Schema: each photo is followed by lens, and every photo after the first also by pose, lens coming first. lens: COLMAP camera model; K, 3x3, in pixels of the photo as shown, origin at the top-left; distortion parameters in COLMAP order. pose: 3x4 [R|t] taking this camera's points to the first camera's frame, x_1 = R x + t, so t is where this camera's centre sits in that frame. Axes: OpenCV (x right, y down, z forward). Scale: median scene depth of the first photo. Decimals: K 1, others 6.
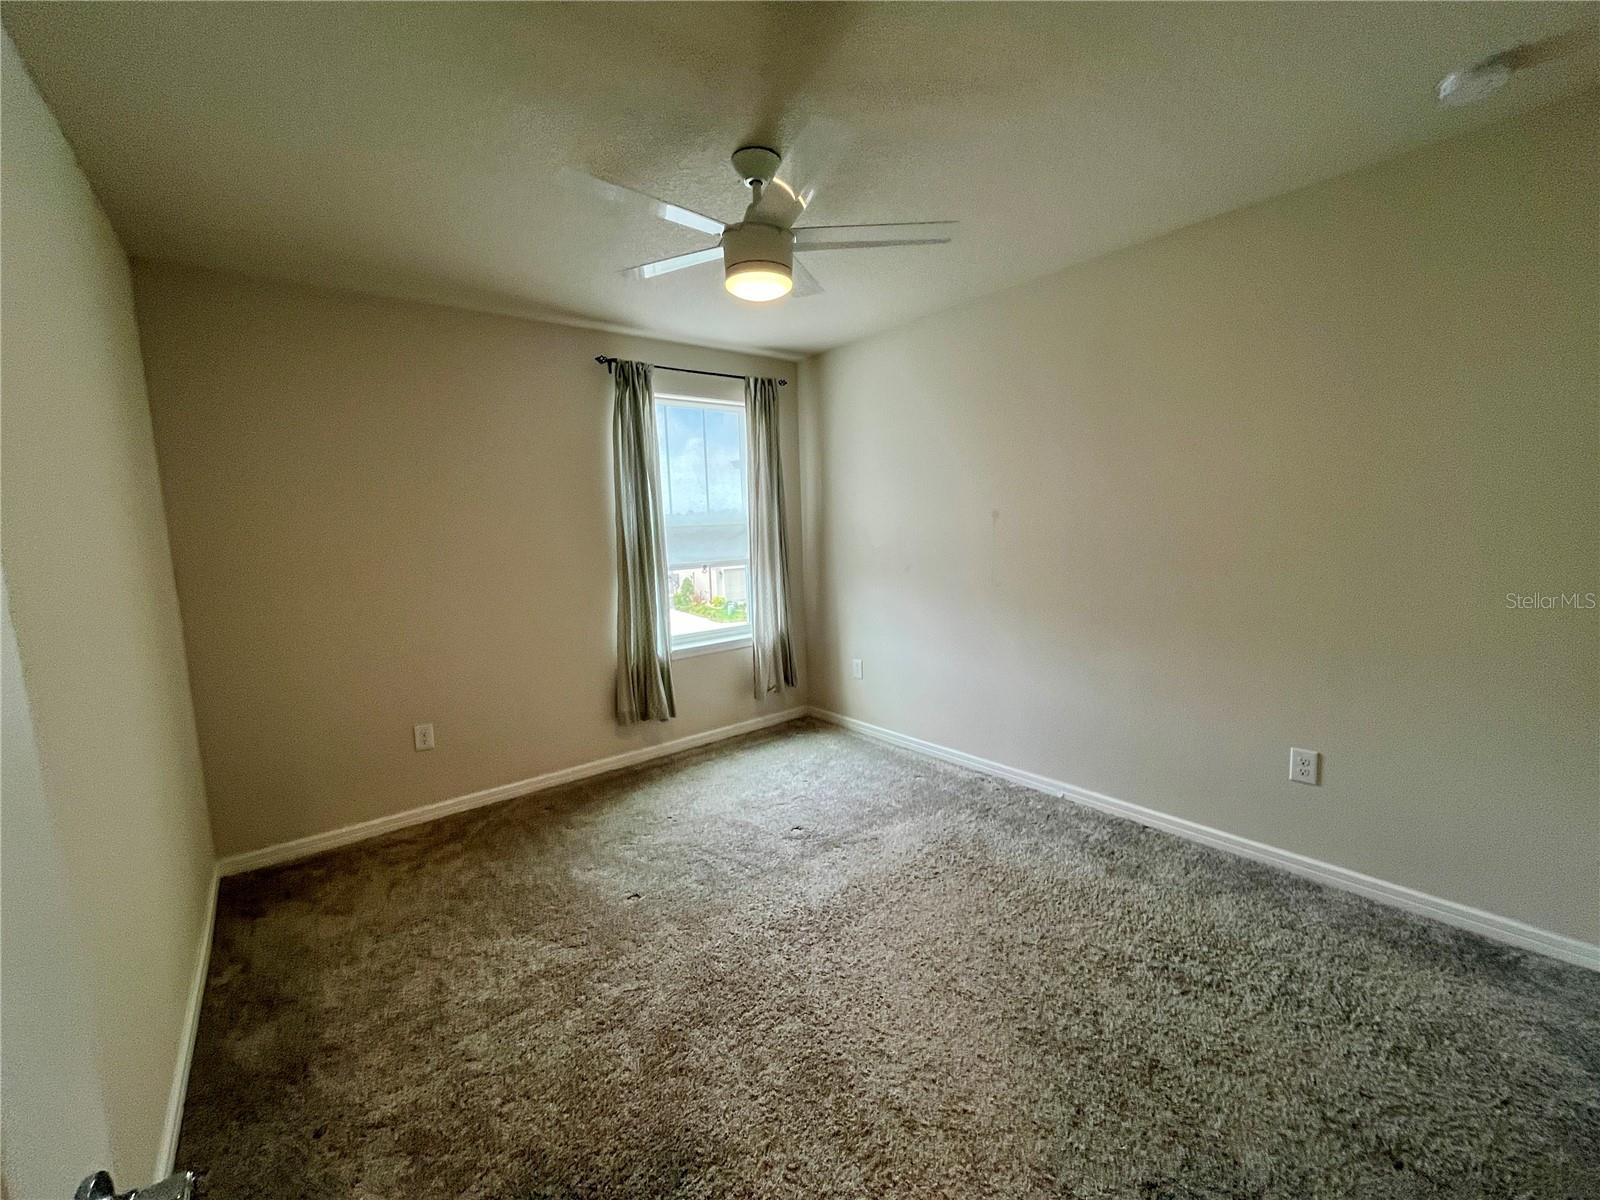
lens RADIAL K [[646.6, 0, 800.0], [0, 646.6, 600.0], [0, 0, 1]] dist [-0.002704, -0.000459]
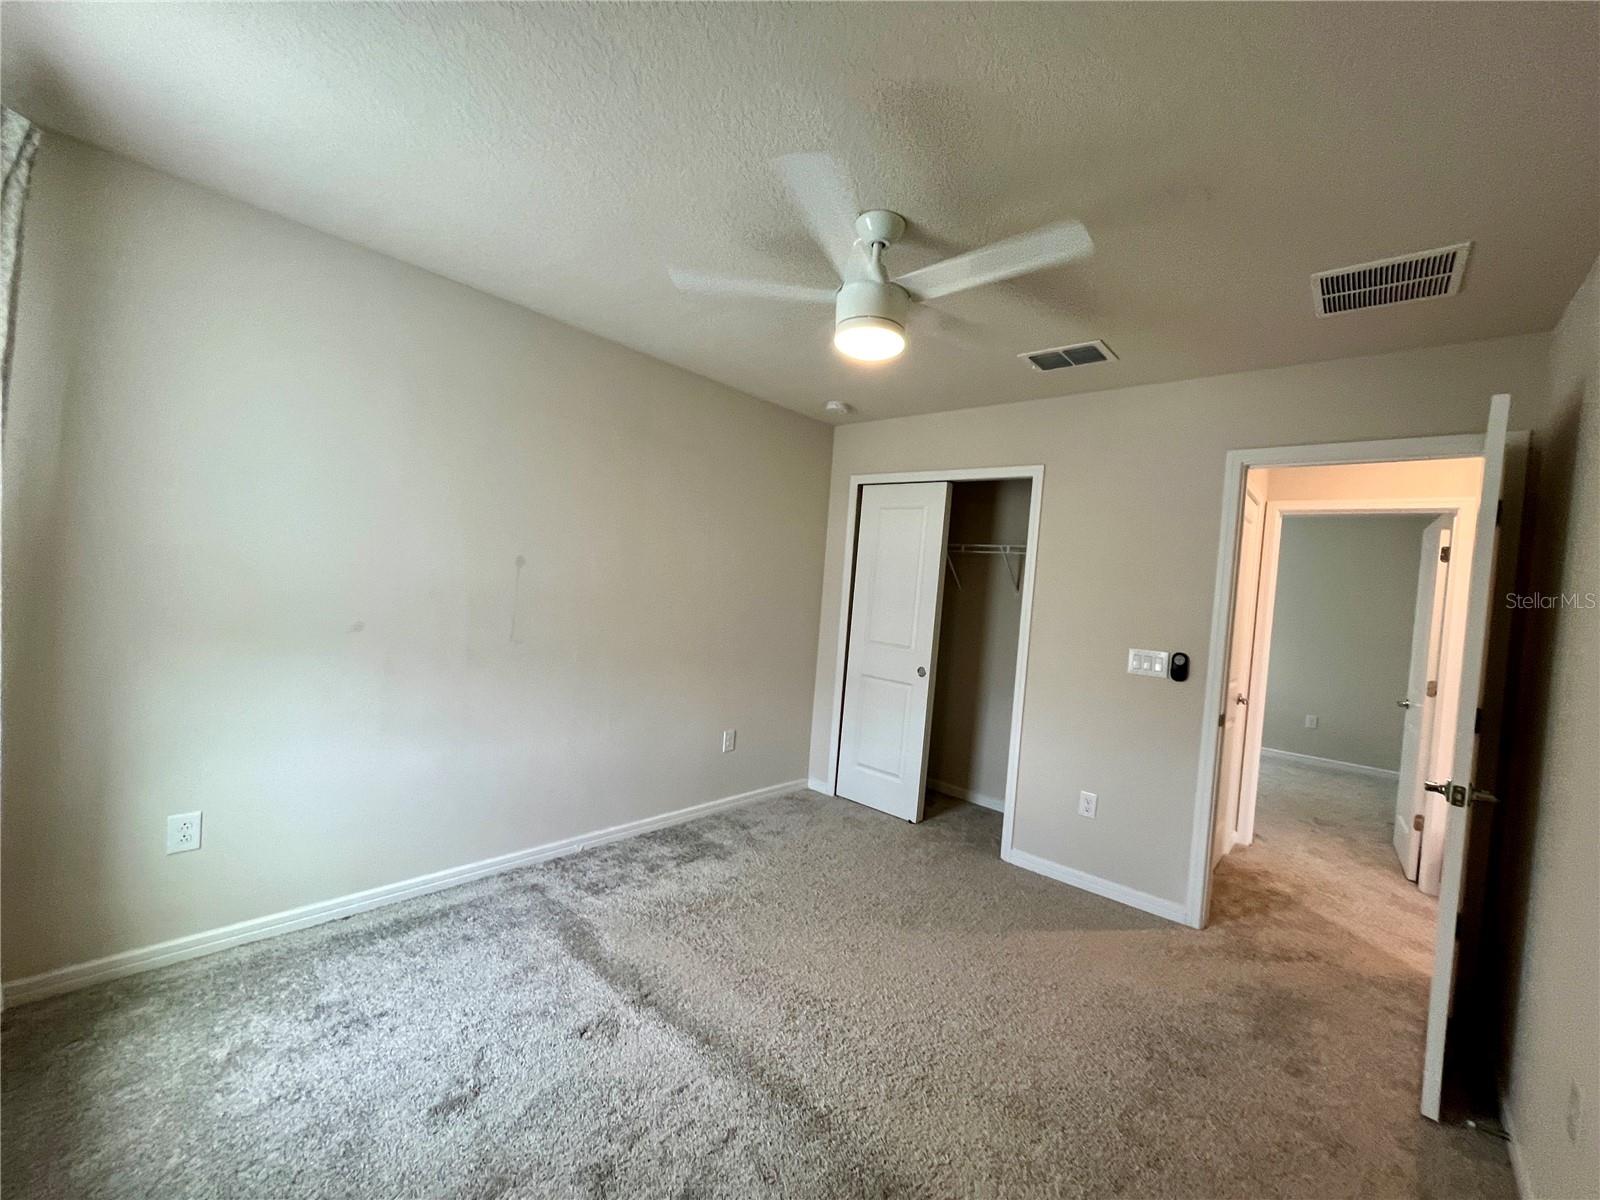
lens RADIAL K [[646.6, 0, 800.0], [0, 646.6, 600.0], [0, 0, 1]] dist [-0.002704, -0.000459]
pose [[-0.165841, -0.001000, 0.986152, -0.673918], [0.039117, 0.999206, 0.007592, -0.081000], [-0.985376, 0.039835, -0.165671, 0.861096]]
